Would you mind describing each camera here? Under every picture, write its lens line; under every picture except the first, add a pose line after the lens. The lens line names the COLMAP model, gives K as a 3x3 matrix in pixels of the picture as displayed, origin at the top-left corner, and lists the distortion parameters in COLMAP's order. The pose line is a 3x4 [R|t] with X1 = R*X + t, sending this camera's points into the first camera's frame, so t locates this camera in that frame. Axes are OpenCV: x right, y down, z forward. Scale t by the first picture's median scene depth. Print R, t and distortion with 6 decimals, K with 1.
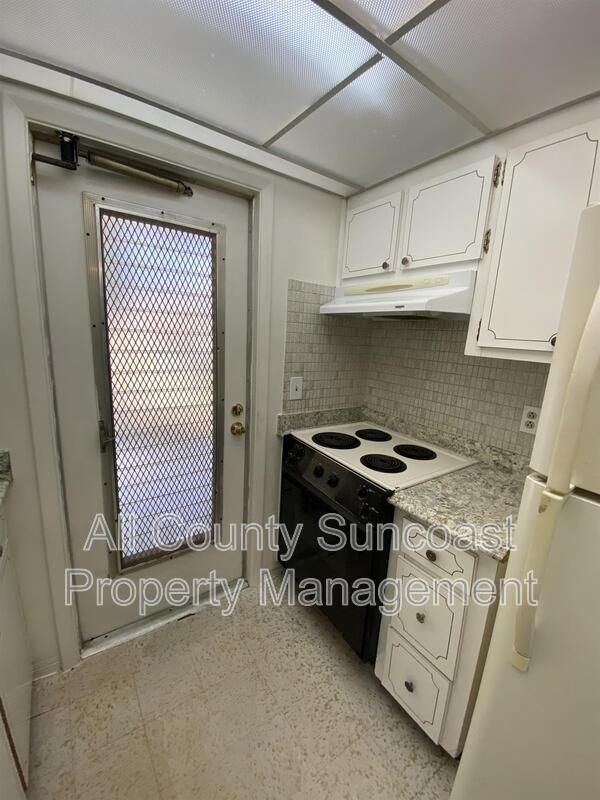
lens RADIAL K [[325.8, 0, 300.0], [0, 325.8, 400.0], [0, 0, 1]] dist [0.001162, -0.009767]
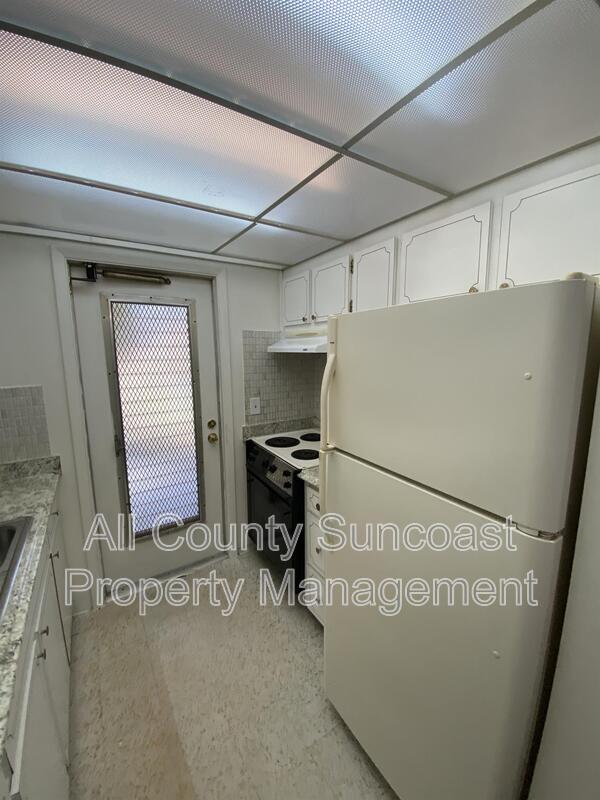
lens RADIAL K [[329.2, 0, 300.0], [0, 329.2, 400.0], [0, 0, 1]] dist [0.026044, -0.021154]
pose [[0.997538, -0.055068, -0.043433, 0.298694], [0.052778, 0.997240, -0.052226, 0.025275], [0.046189, 0.049805, 0.997690, -0.470831]]
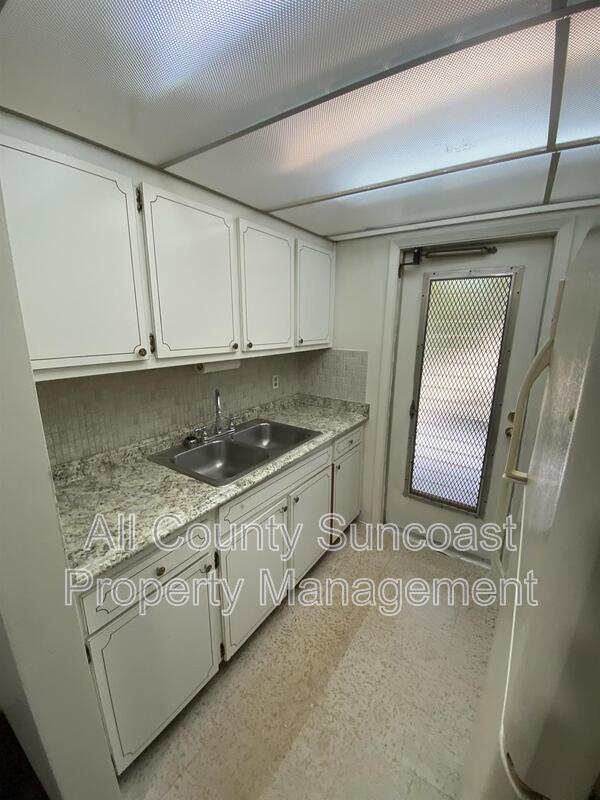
lens RADIAL K [[329.2, 0, 300.0], [0, 329.2, 400.0], [0, 0, 1]] dist [0.026044, -0.021154]
pose [[0.356645, 0.164989, -0.919556, 0.740400], [-0.188166, 0.976797, 0.102280, -0.004068], [0.915095, 0.136552, 0.379415, -0.200798]]
